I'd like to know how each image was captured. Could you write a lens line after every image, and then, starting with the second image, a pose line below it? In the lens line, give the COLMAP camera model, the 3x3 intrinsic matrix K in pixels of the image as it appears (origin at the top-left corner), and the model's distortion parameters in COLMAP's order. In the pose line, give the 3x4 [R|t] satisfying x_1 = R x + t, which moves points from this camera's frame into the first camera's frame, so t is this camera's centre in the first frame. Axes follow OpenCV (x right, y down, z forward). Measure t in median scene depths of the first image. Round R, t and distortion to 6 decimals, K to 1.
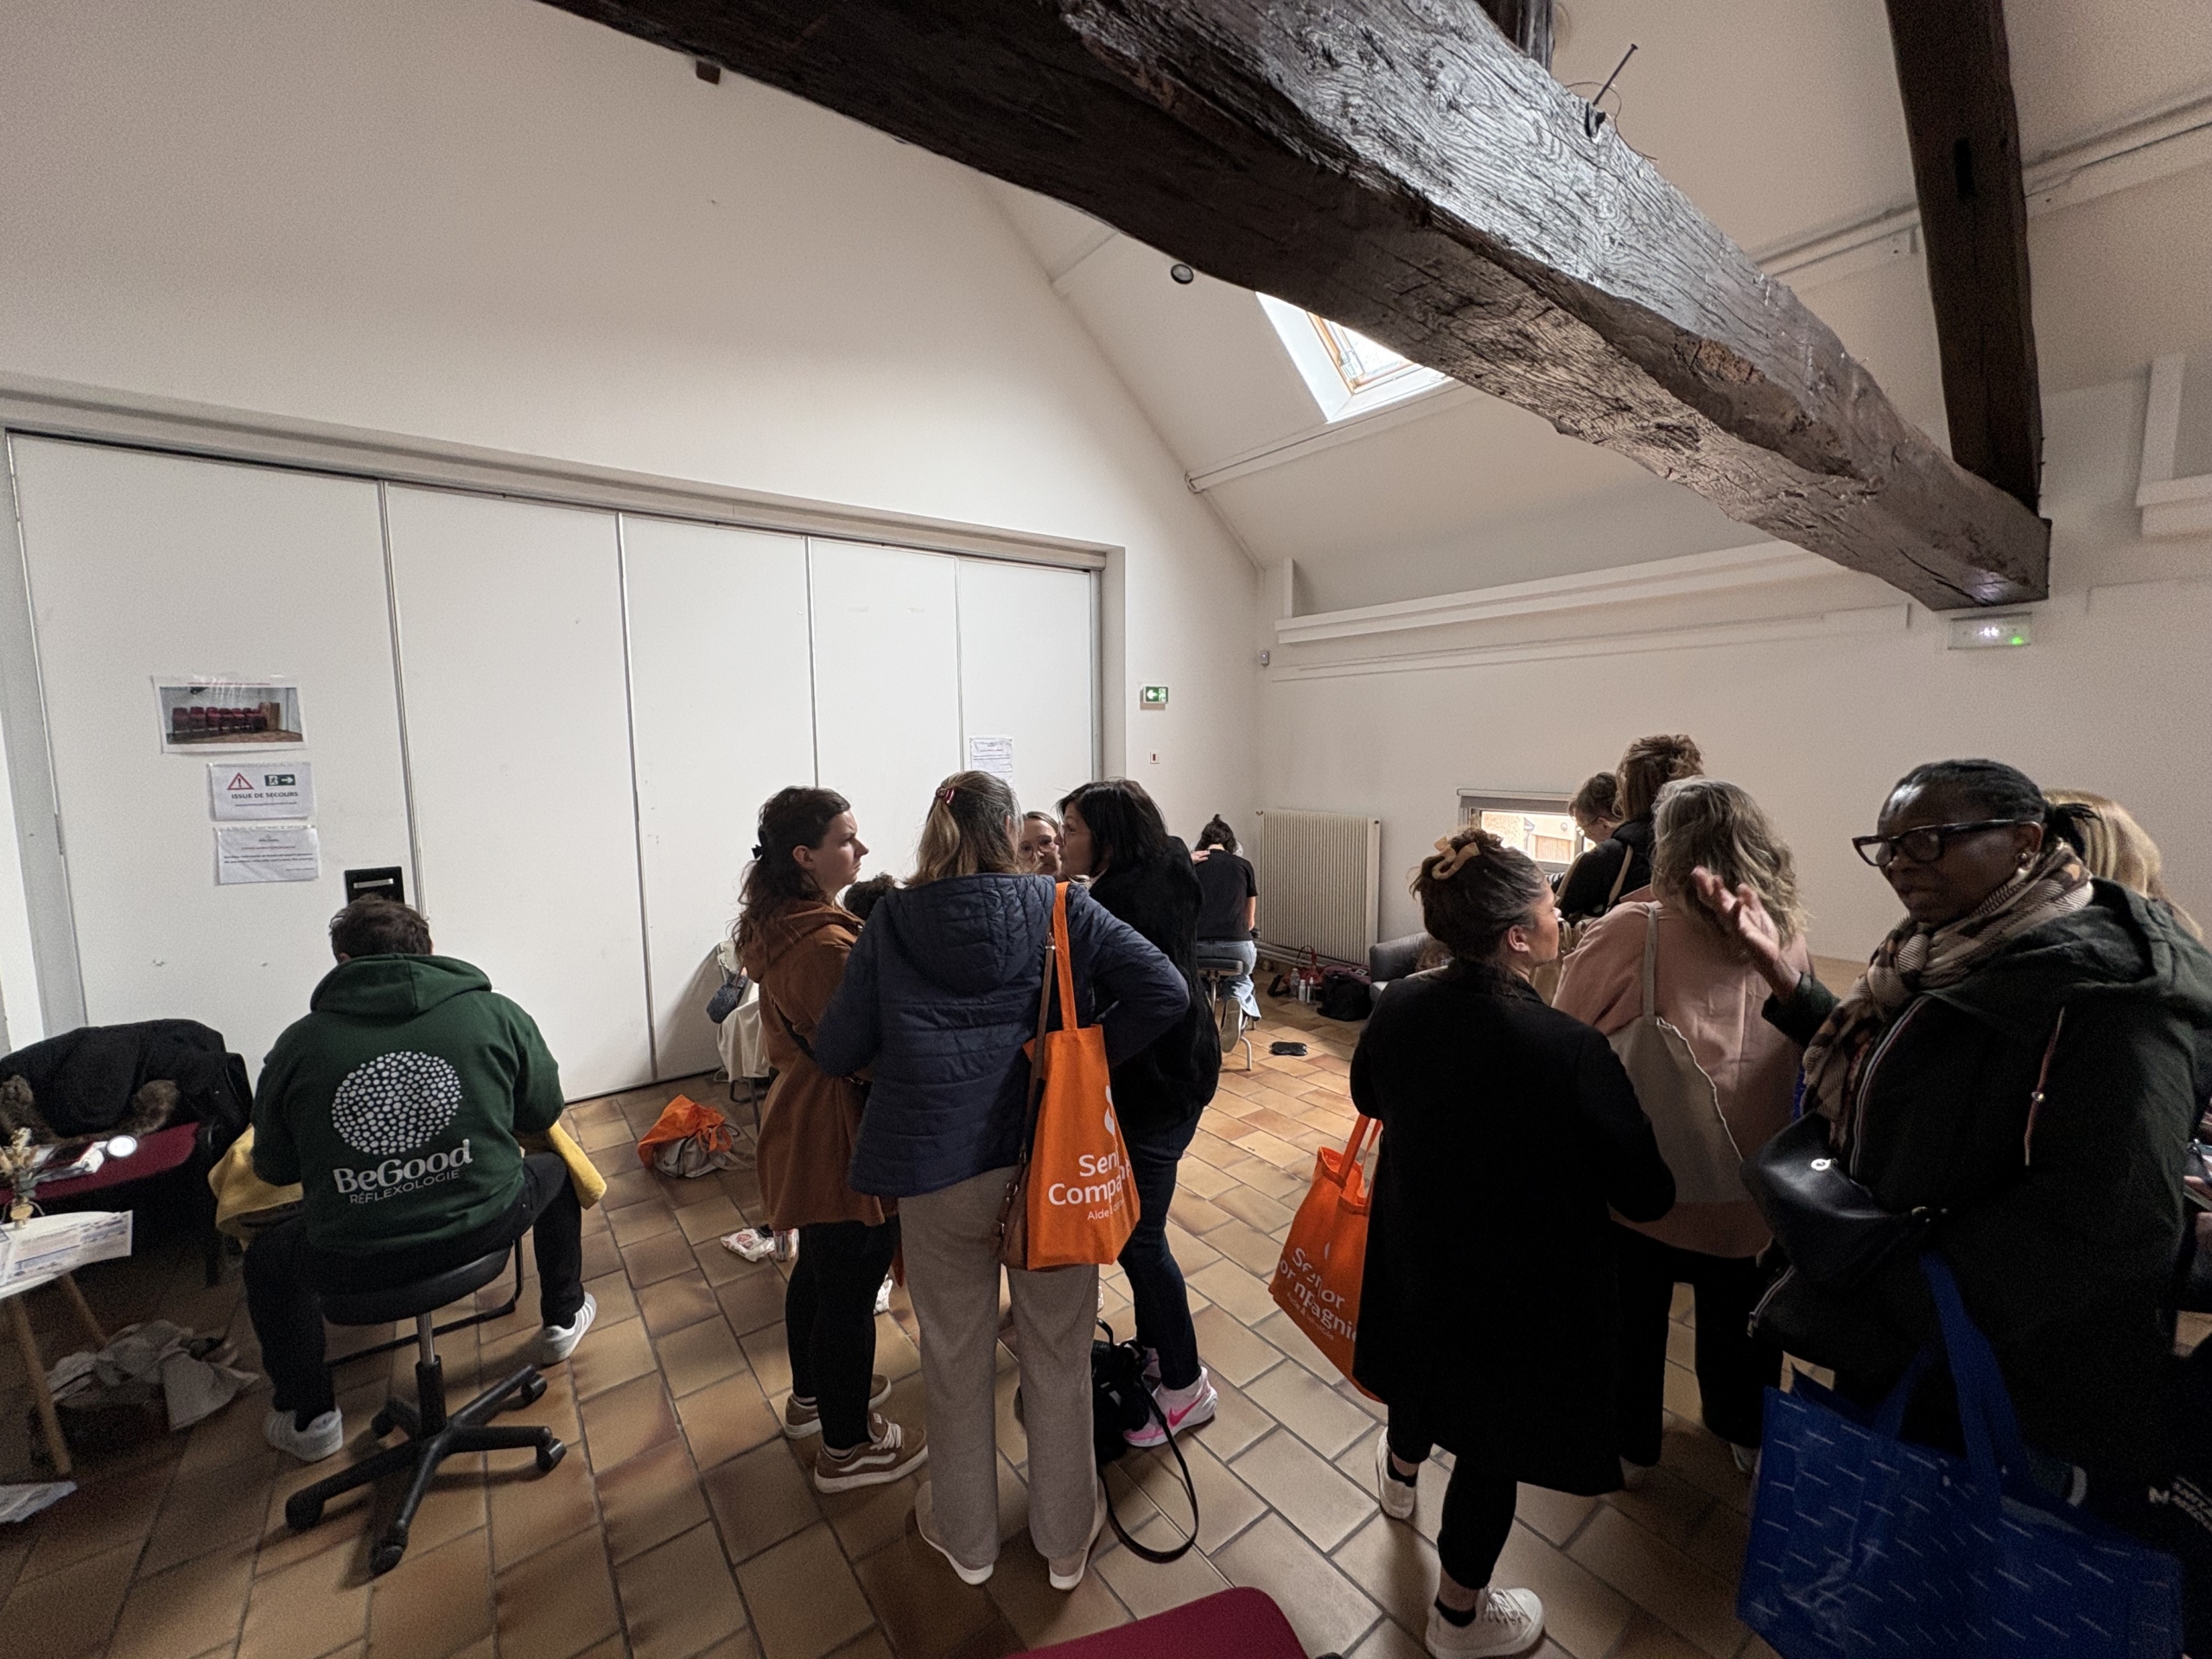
lens RADIAL K [[879.5, 0, 1102.6], [0, 879.5, 832.5], [0, 0, 1]] dist [0.002151, 0.000312]
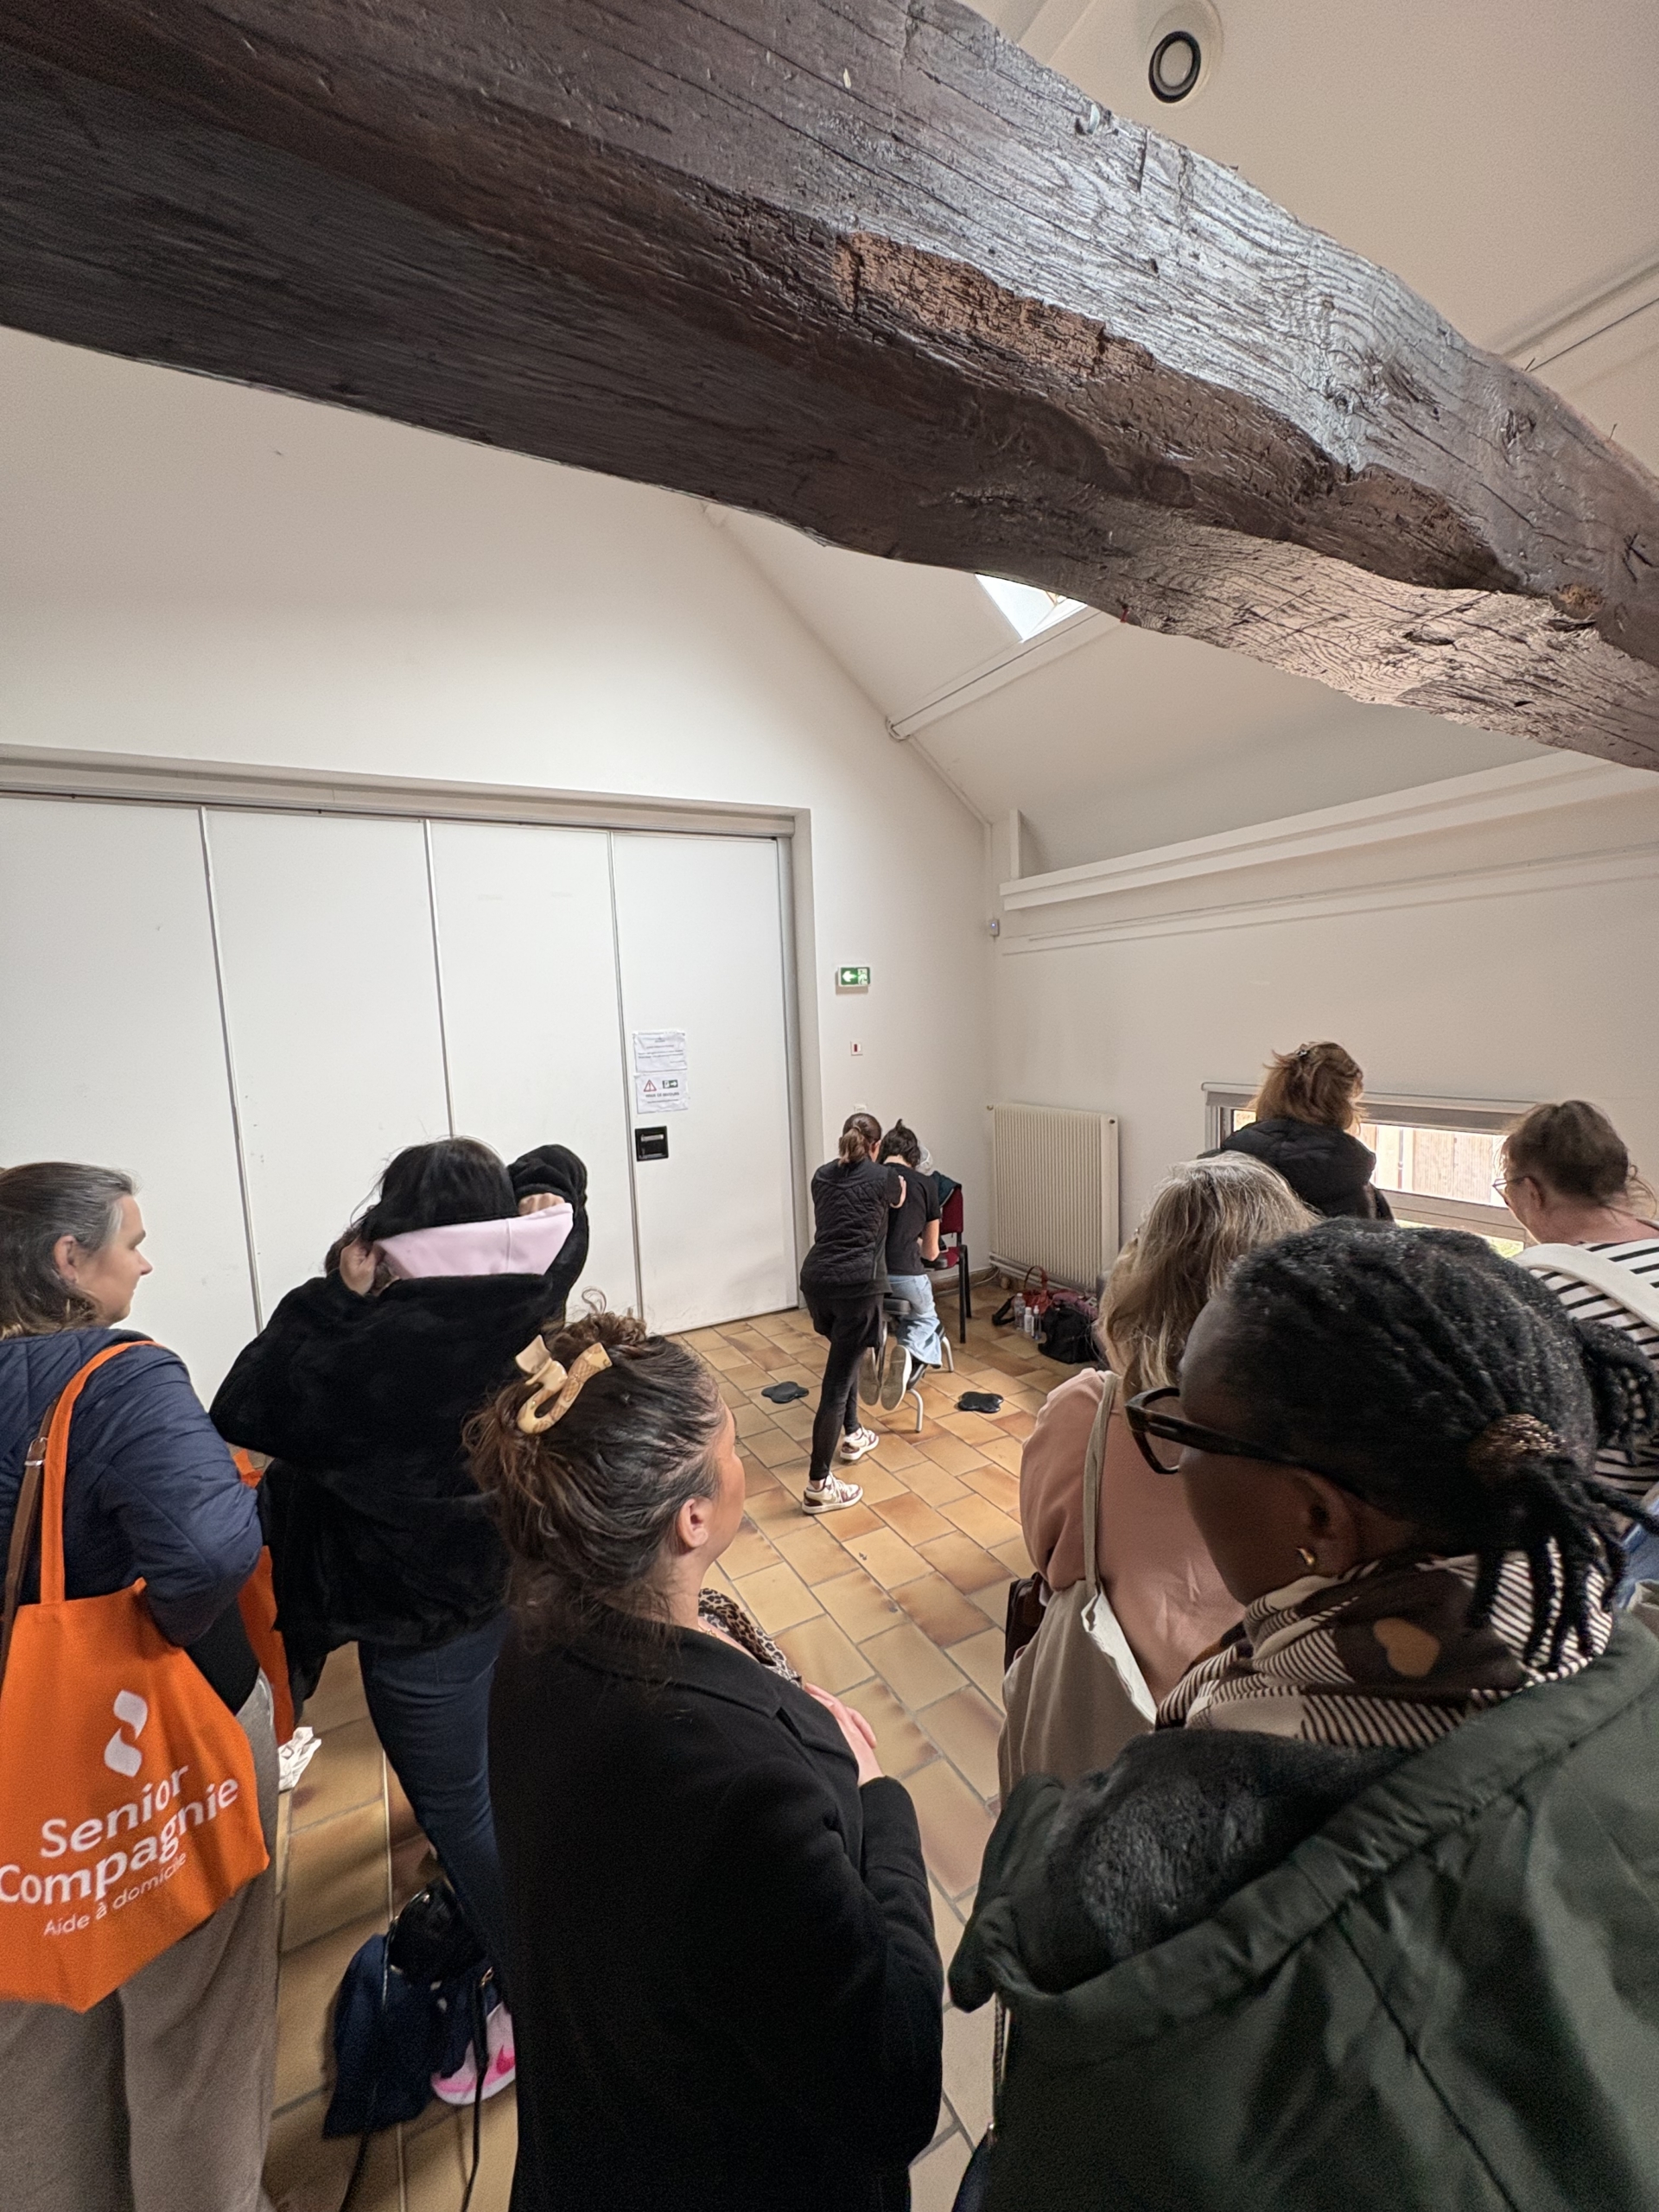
lens RADIAL K [[879.5, 0, 837.6], [0, 879.5, 1108.3], [0, 0, 1]] dist [0.002151, 0.000312]
pose [[0.989106, -0.013463, -0.146589, 0.181951], [0.014812, 0.999857, 0.008113, -0.035749], [0.146459, -0.010196, 0.989164, 0.143972]]
